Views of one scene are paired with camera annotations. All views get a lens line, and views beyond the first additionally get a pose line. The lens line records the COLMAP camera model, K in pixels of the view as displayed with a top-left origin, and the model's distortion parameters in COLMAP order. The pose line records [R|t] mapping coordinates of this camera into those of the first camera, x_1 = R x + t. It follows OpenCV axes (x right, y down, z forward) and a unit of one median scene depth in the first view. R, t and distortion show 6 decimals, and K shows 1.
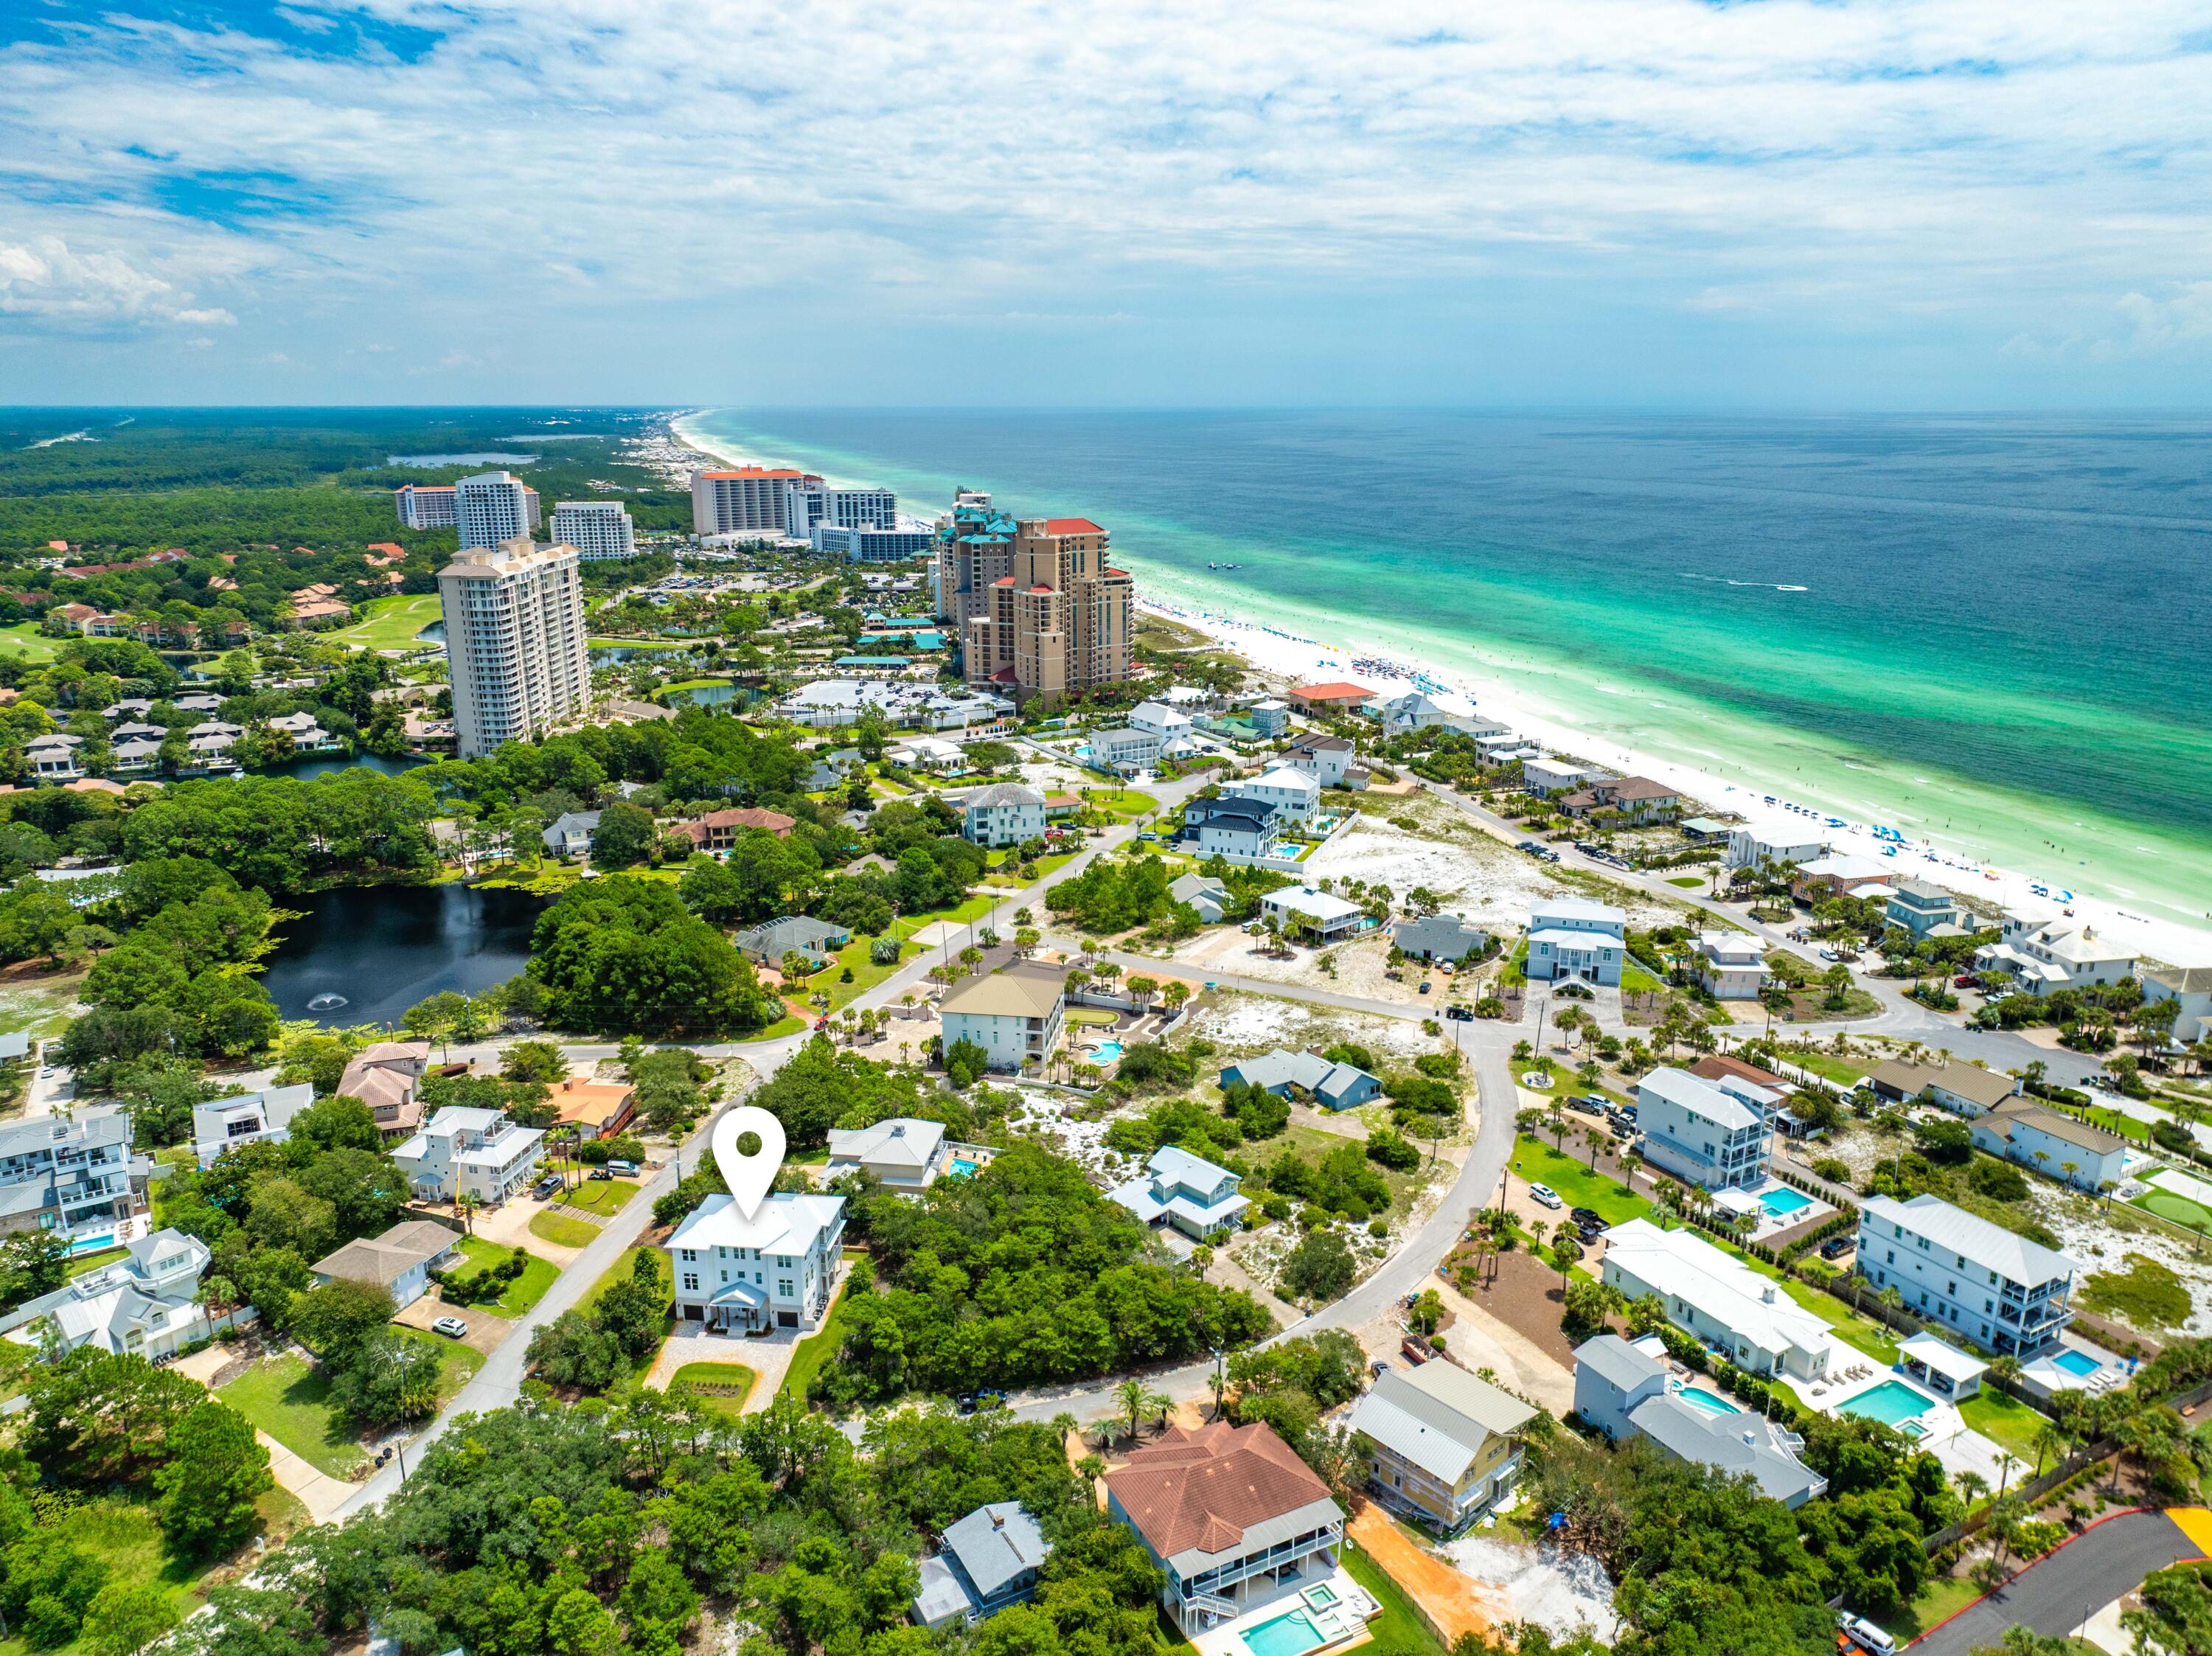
lens RADIAL K [[1513.7, 0, 1095.9], [0, 1513.7, 925.6], [0, 0, 1]] dist [-0.004061, 0.011983]
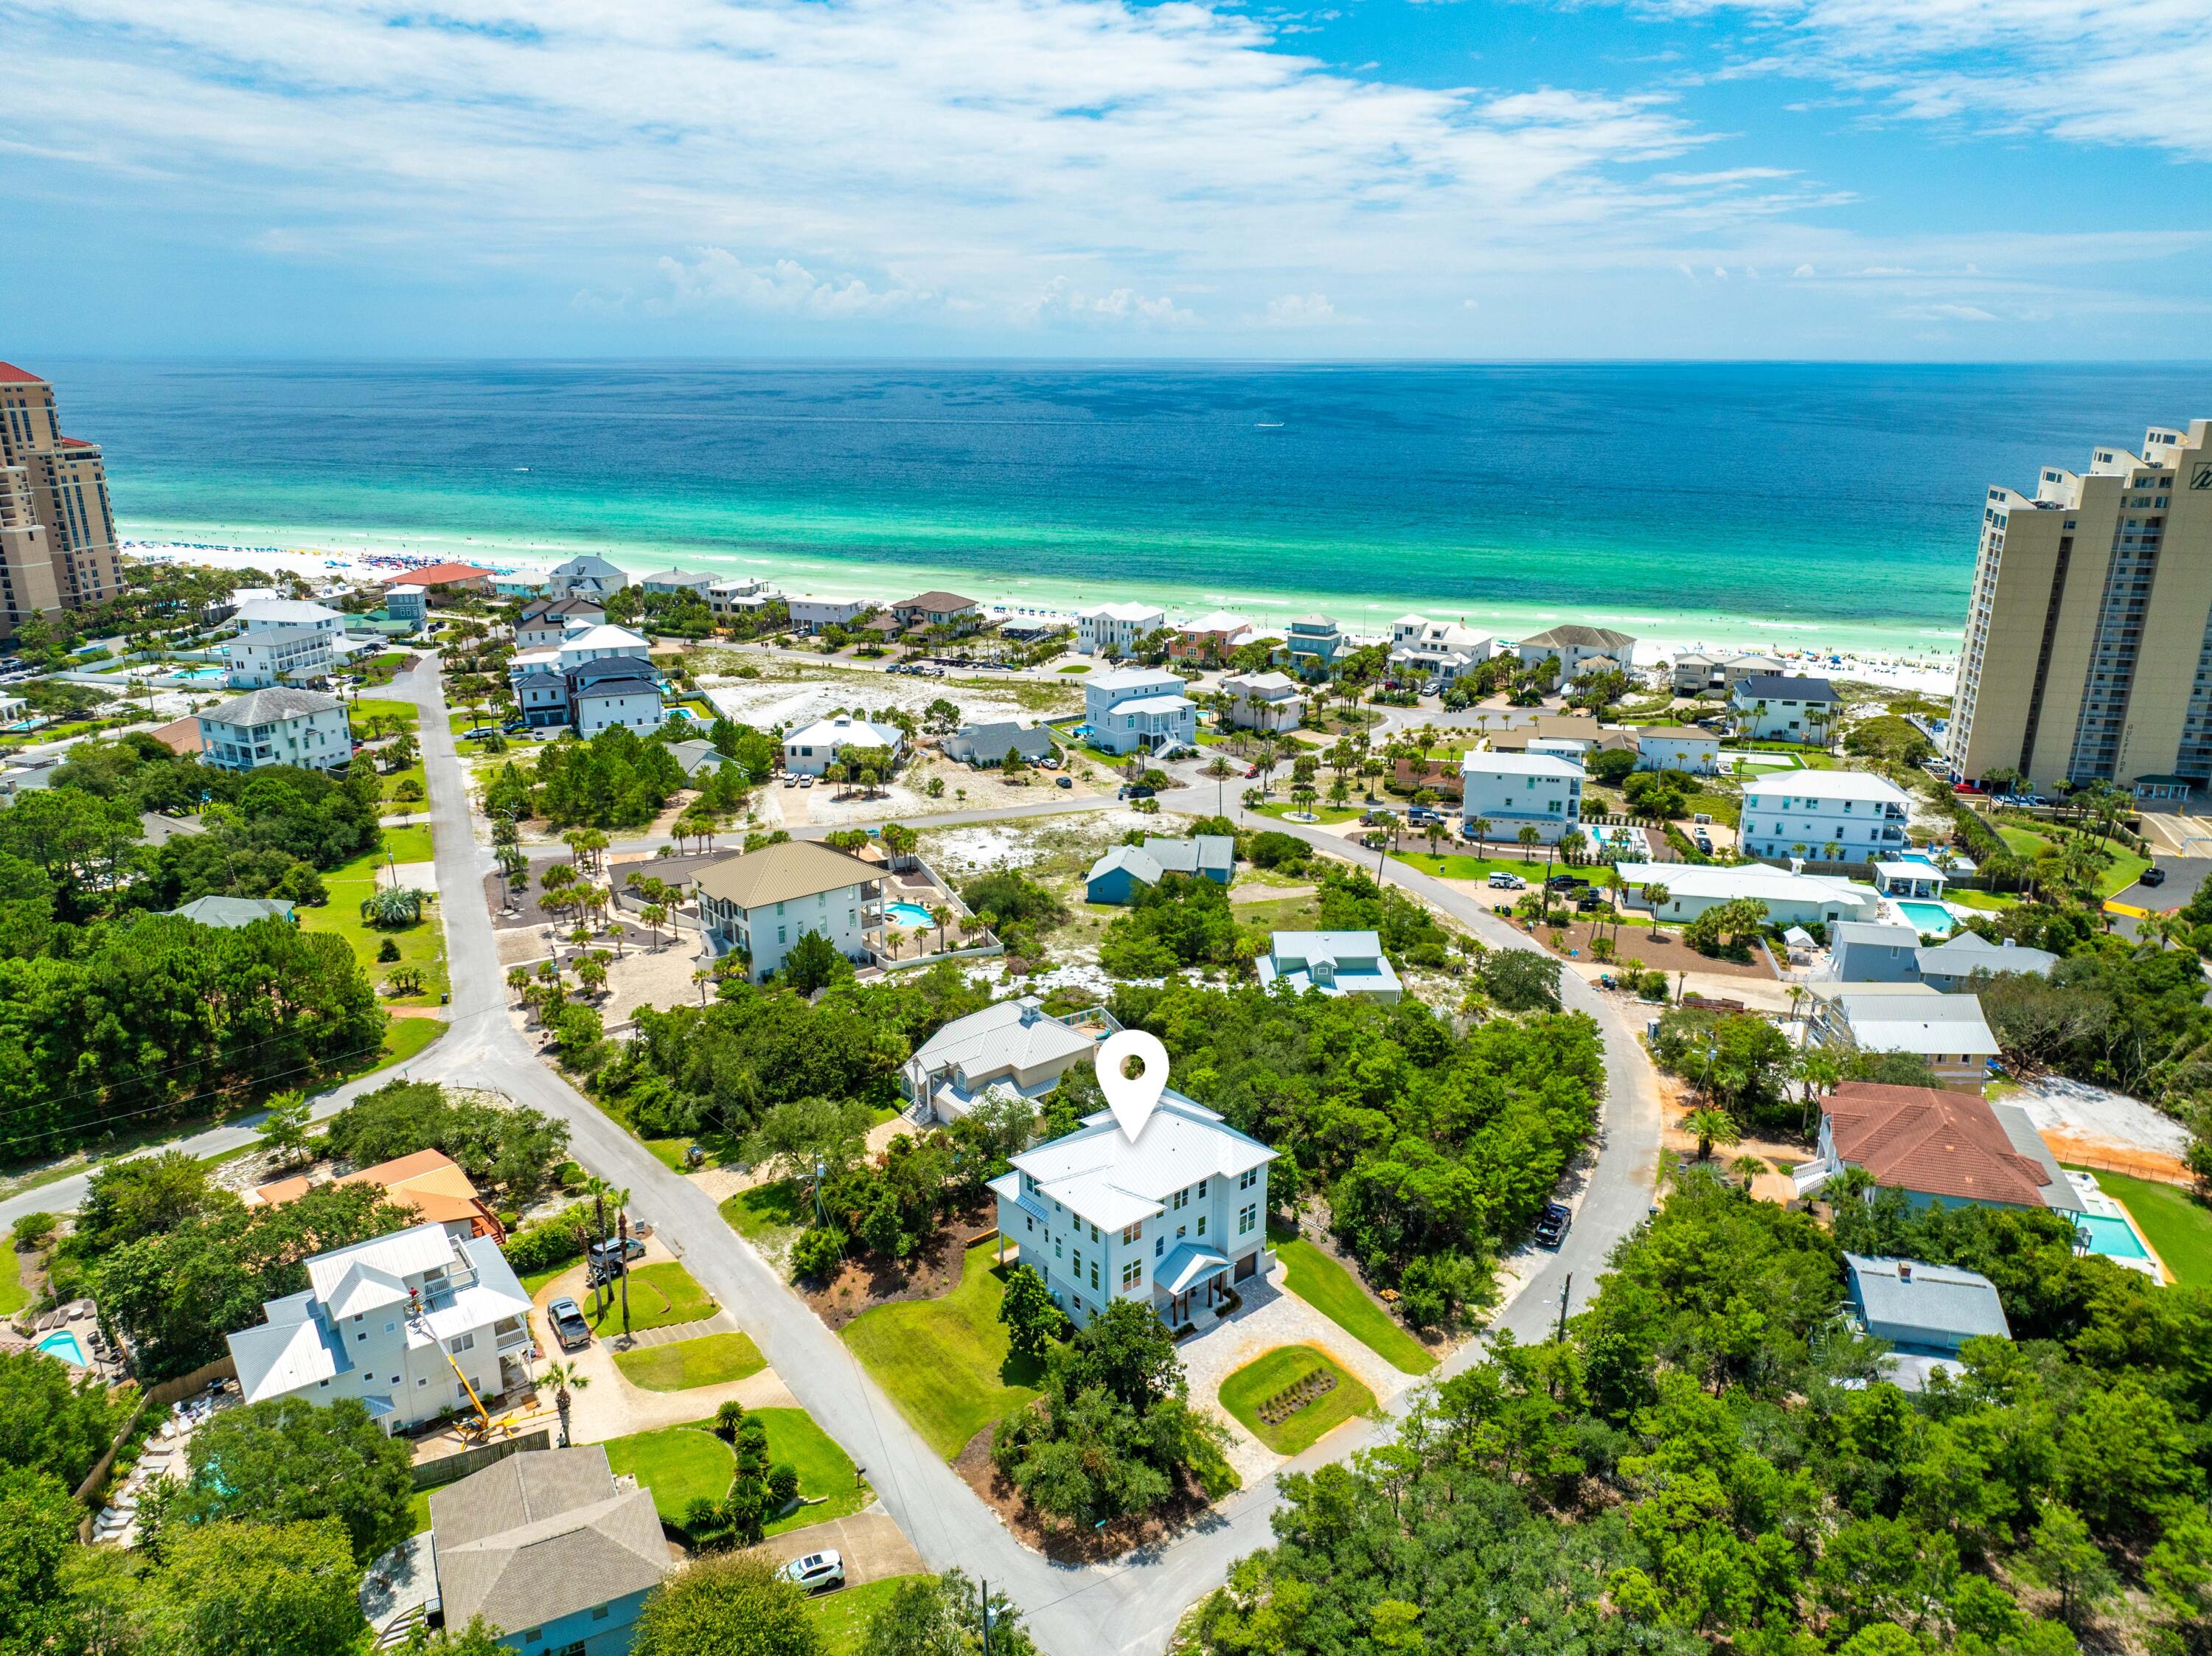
lens RADIAL K [[1548.3, 0, 1105.2], [0, 1548.3, 816.6], [0, 0, 1]] dist [0.010038, -0.004826]
pose [[0.671246, -0.208572, 0.711285, -0.369485], [0.238891, 0.969266, 0.058777, 0.011375], [-0.701684, 0.130466, 0.700442, 0.305458]]
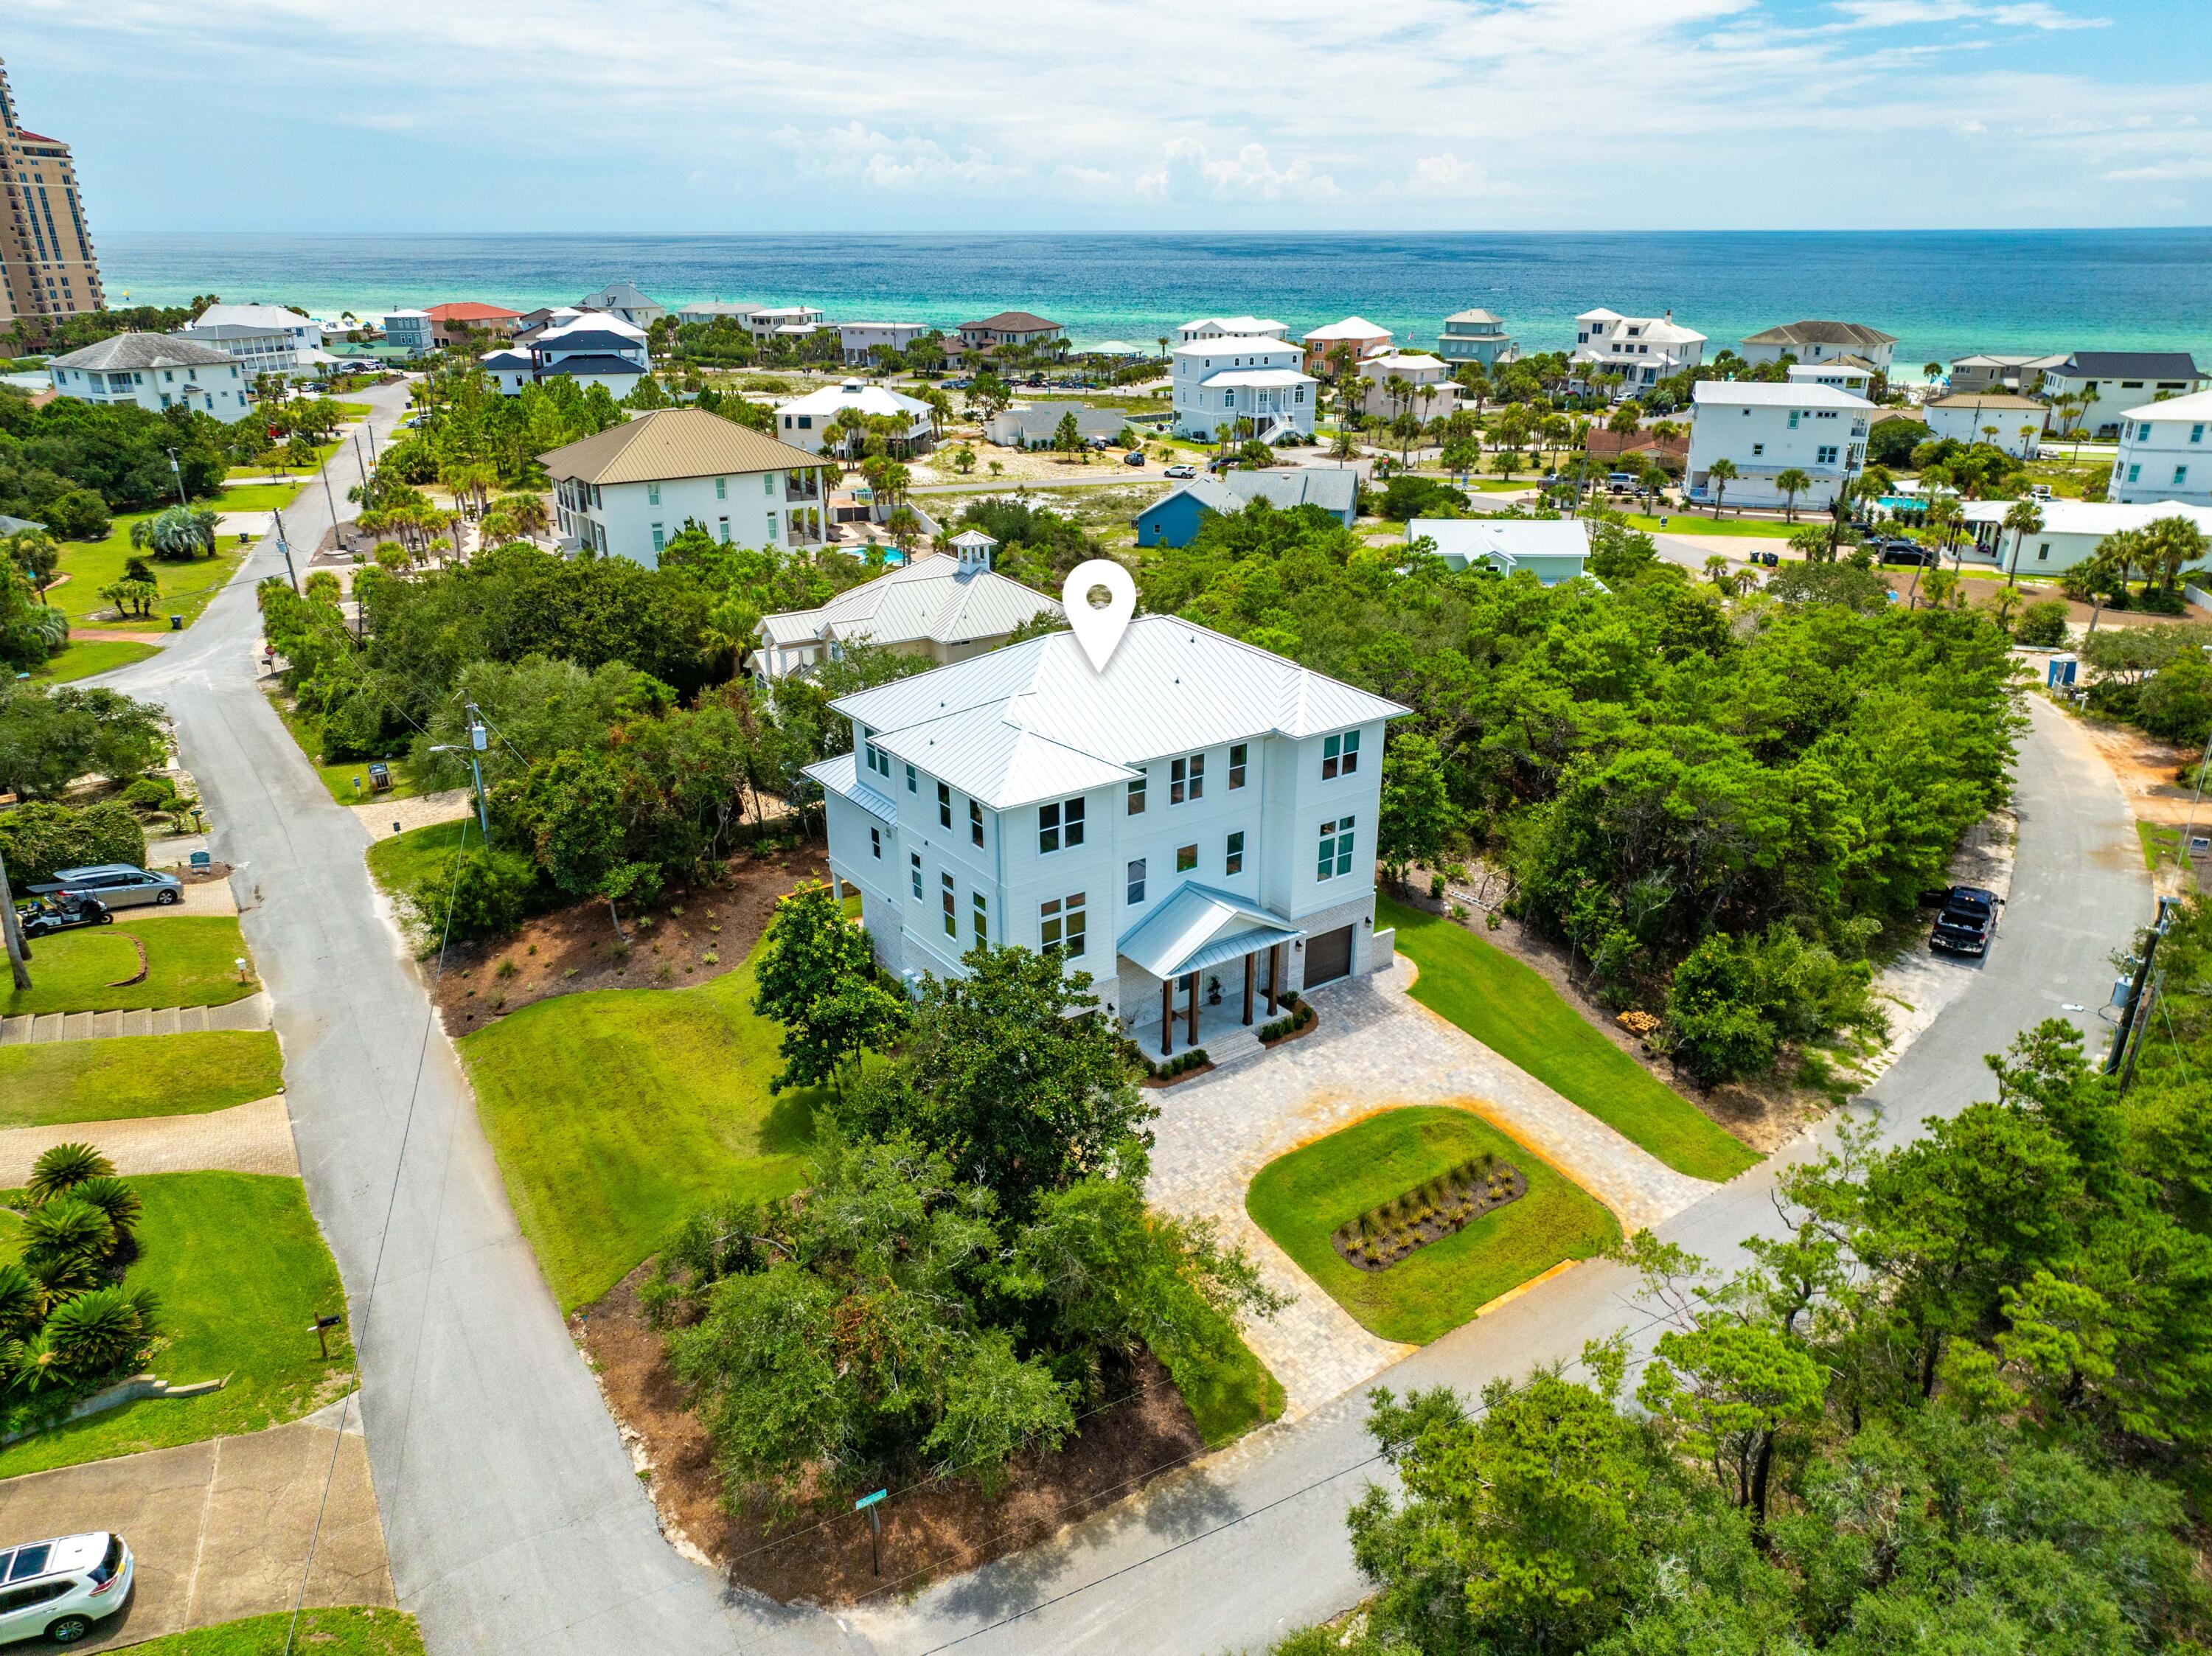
lens RADIAL K [[1546.8, 0, 1106.0], [0, 1546.8, 828.0], [0, 0, 1]] dist [-0.000457, 0.011550]
pose [[0.733709, -0.243706, 0.634254, -0.235661], [0.221964, 0.968219, 0.115259, 0.103699], [-0.642186, 0.056215, 0.764485, 0.433592]]
